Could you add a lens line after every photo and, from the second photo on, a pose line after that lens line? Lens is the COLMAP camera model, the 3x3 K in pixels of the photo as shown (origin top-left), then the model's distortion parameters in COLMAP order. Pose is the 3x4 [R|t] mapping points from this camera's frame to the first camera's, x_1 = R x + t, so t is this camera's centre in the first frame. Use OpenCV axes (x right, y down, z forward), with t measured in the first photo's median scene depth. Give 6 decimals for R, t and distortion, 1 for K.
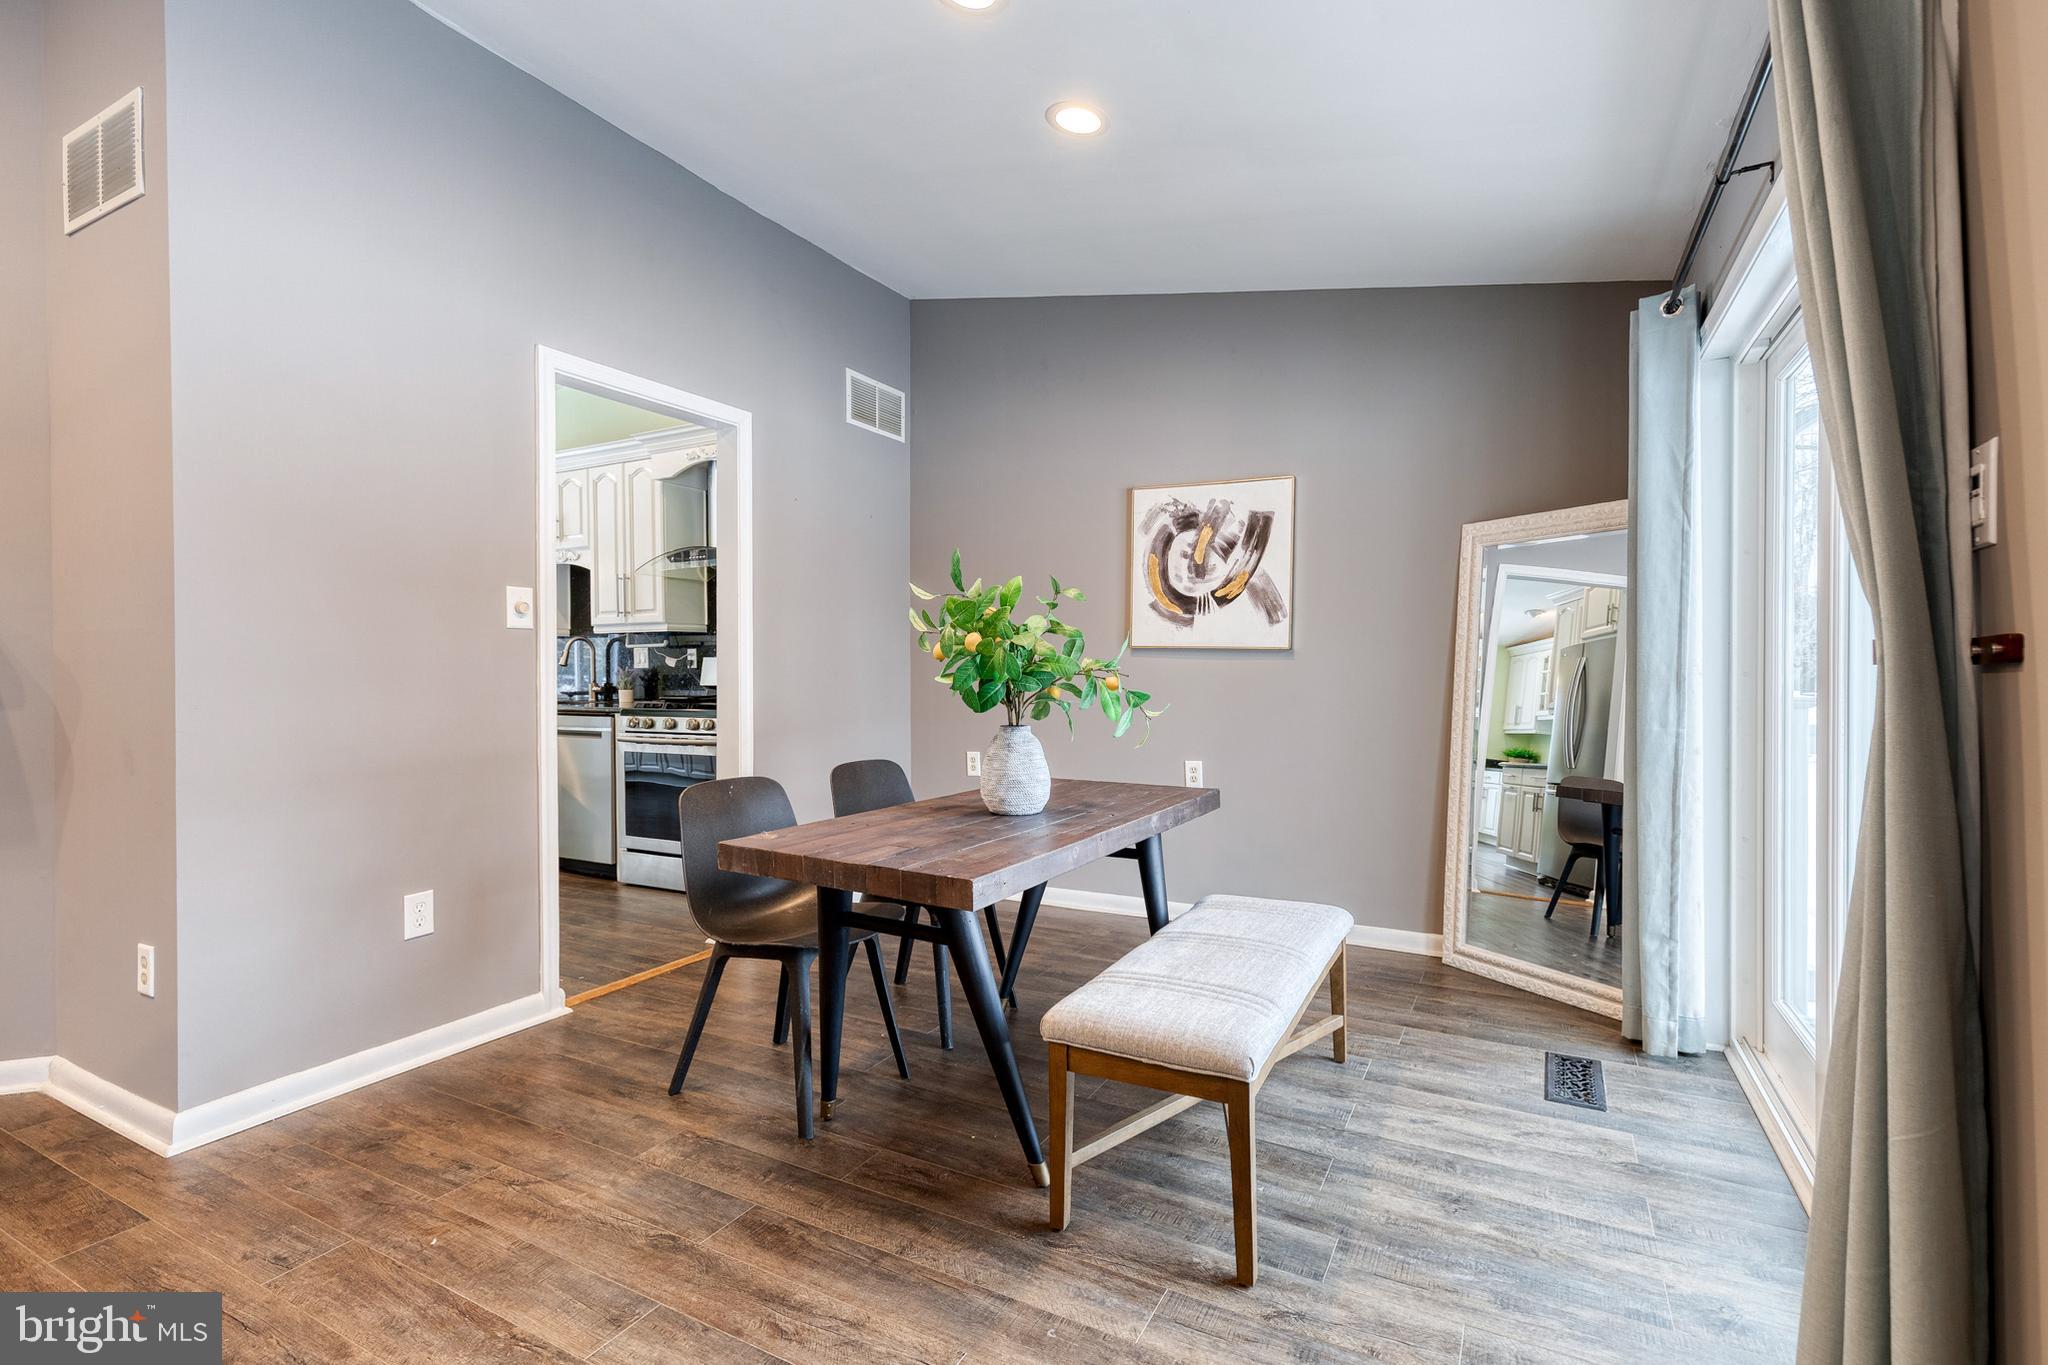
lens RADIAL K [[933.8, 0, 1020.4], [0, 933.8, 669.6], [0, 0, 1]] dist [0.008002, -0.003043]
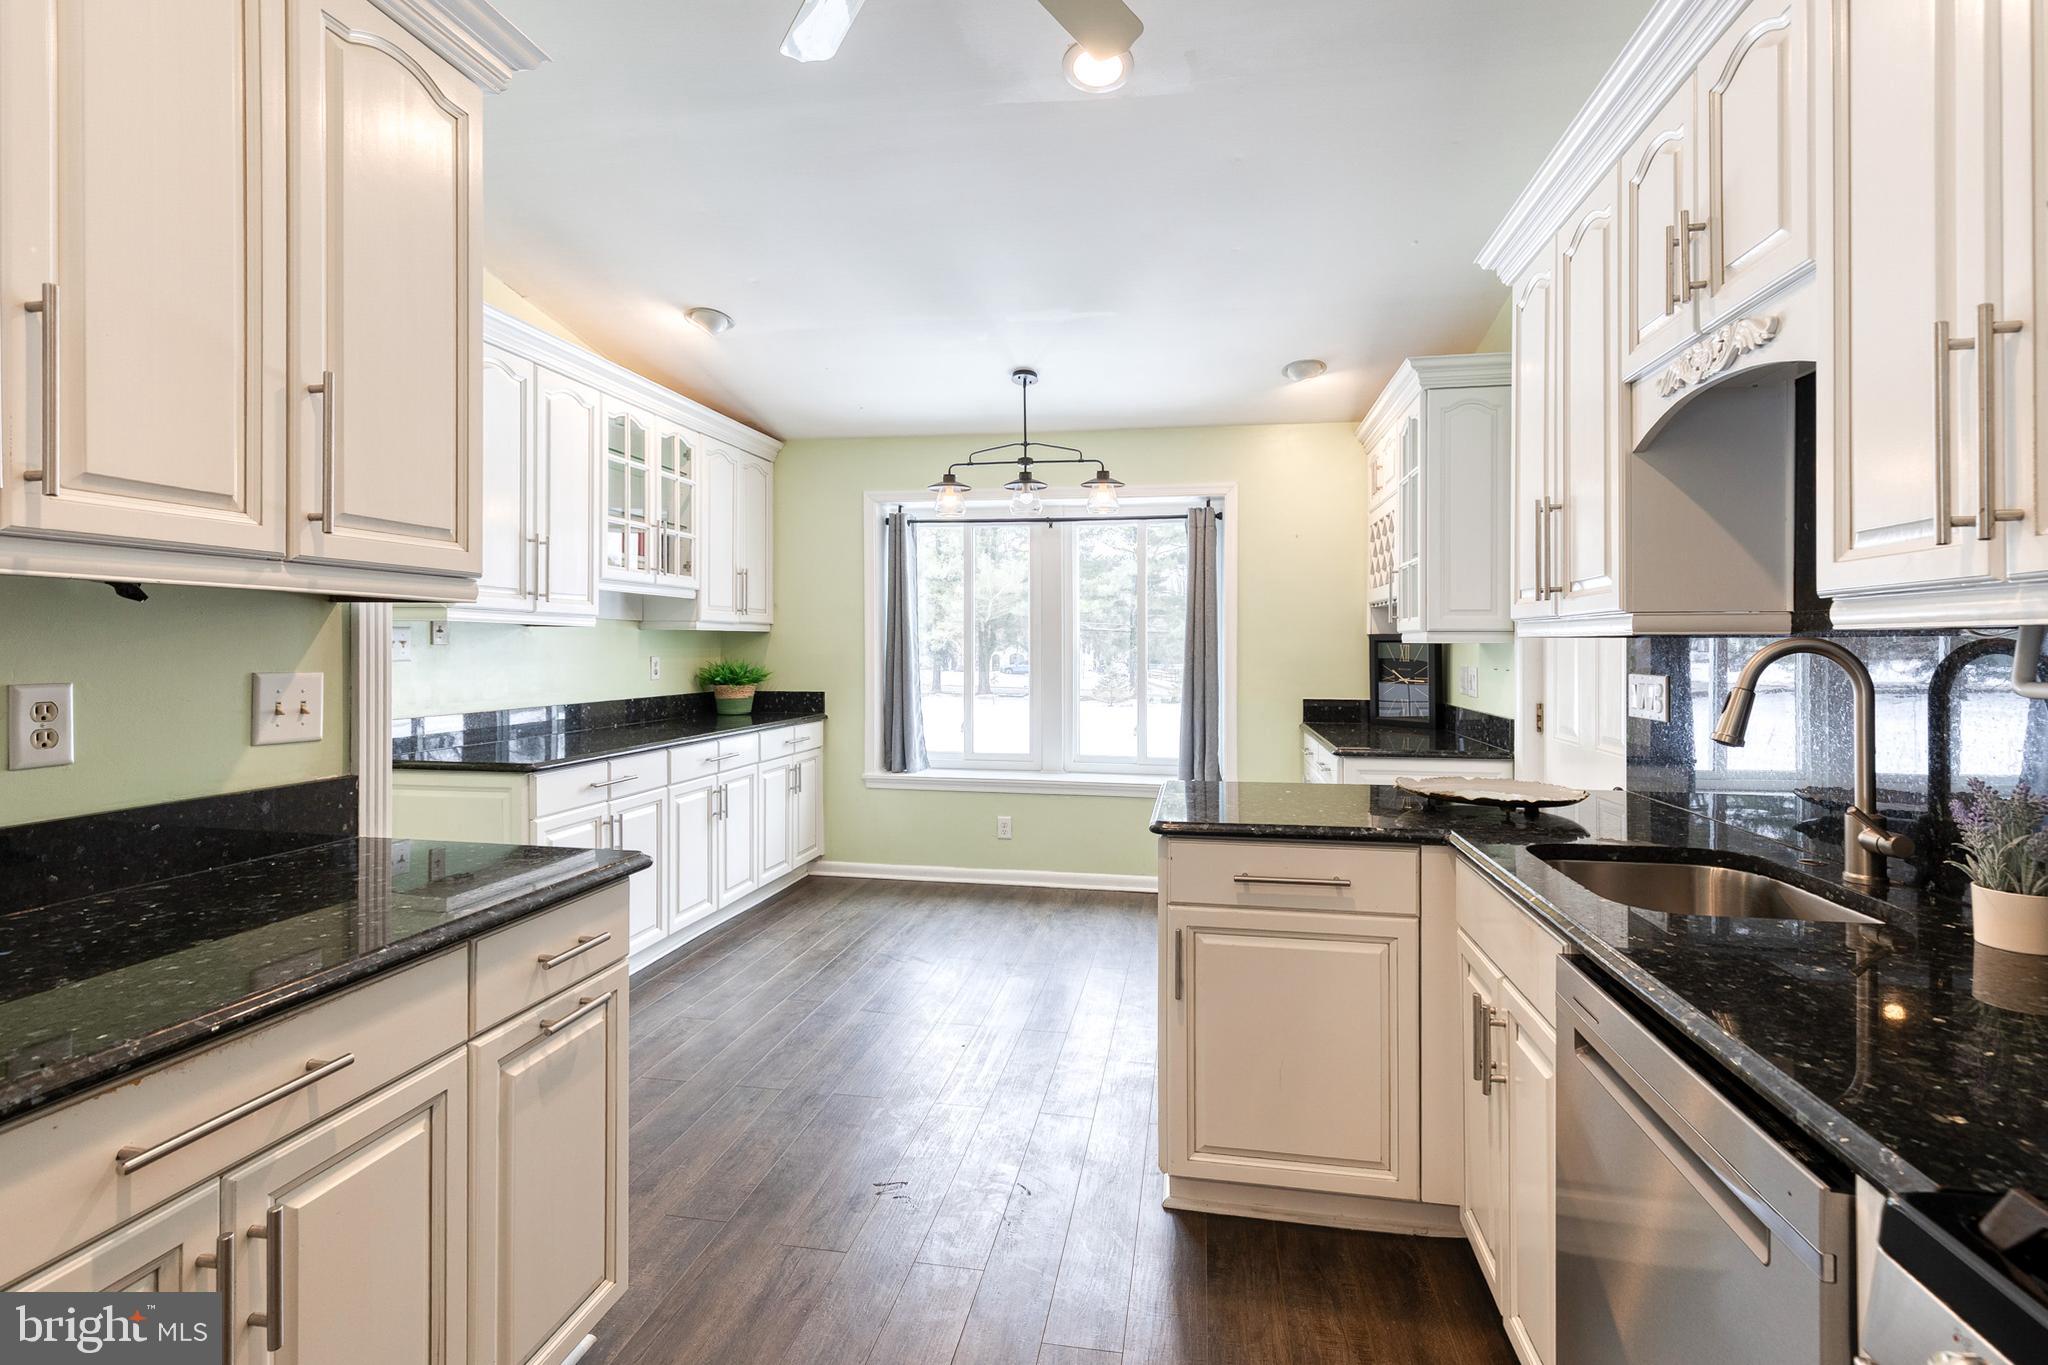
lens RADIAL K [[933.8, 0, 1010.4], [0, 933.8, 639.7], [0, 0, 1]] dist [0.008002, -0.003043]
pose [[0.280743, 0.000720, -0.959783, -0.362137], [-0.009975, 0.999948, -0.002167, -0.041955], [0.959731, 0.010183, 0.280736, 0.924469]]
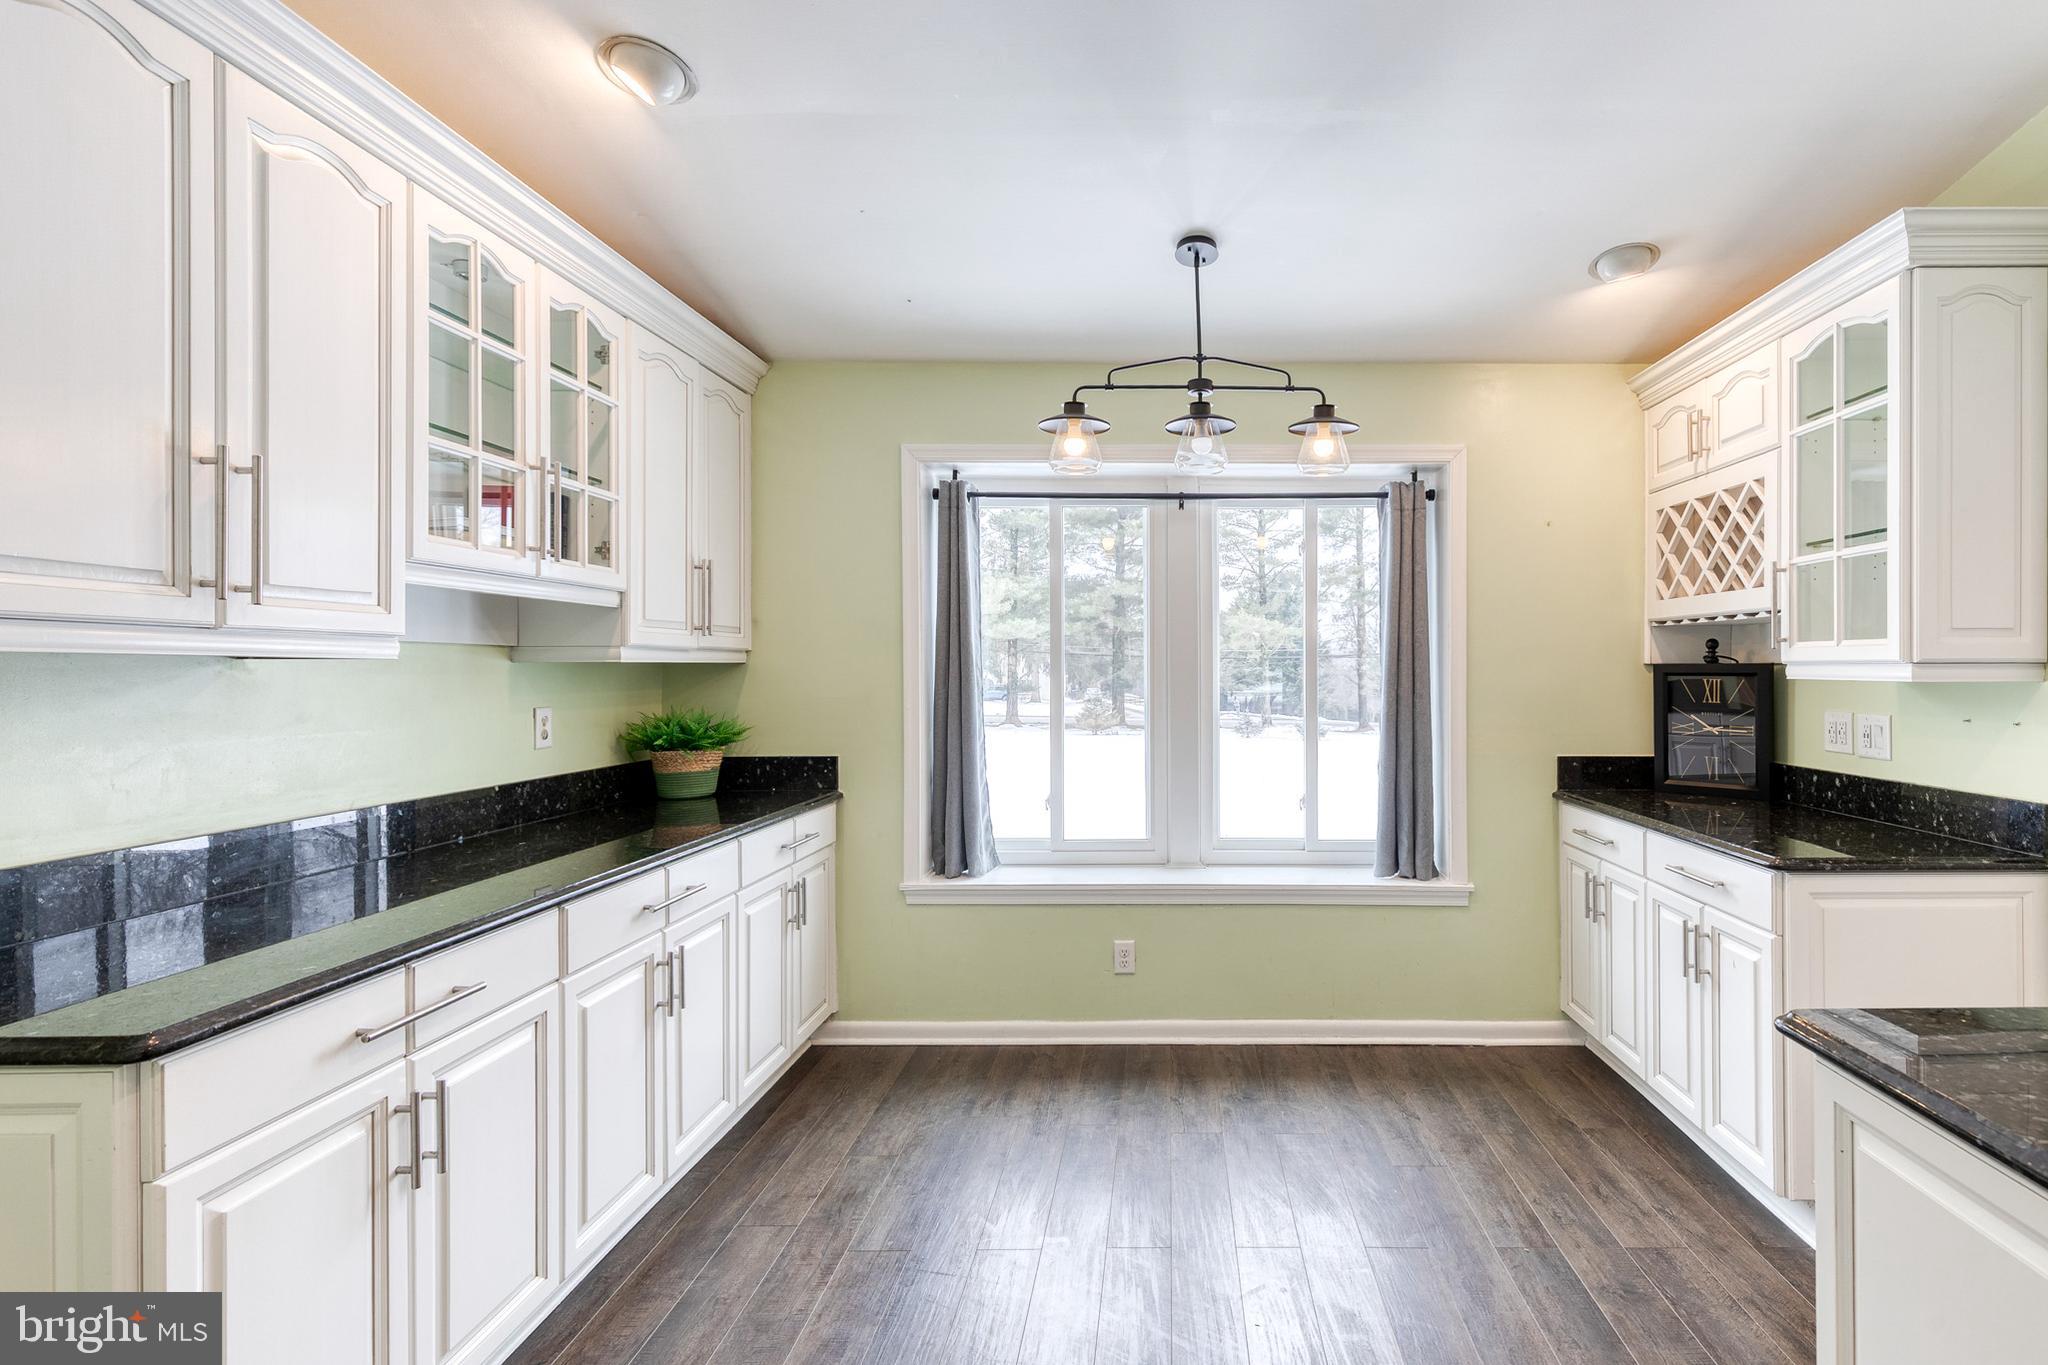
lens RADIAL K [[933.8, 0, 1133.0], [0, 933.8, 659.7], [0, 0, 1]] dist [0.008002, -0.003043]
pose [[0.449072, -0.003894, -0.893487, -0.762246], [-0.004773, 0.999966, -0.006757, -0.050039], [0.893483, 0.007299, 0.449038, 0.905656]]
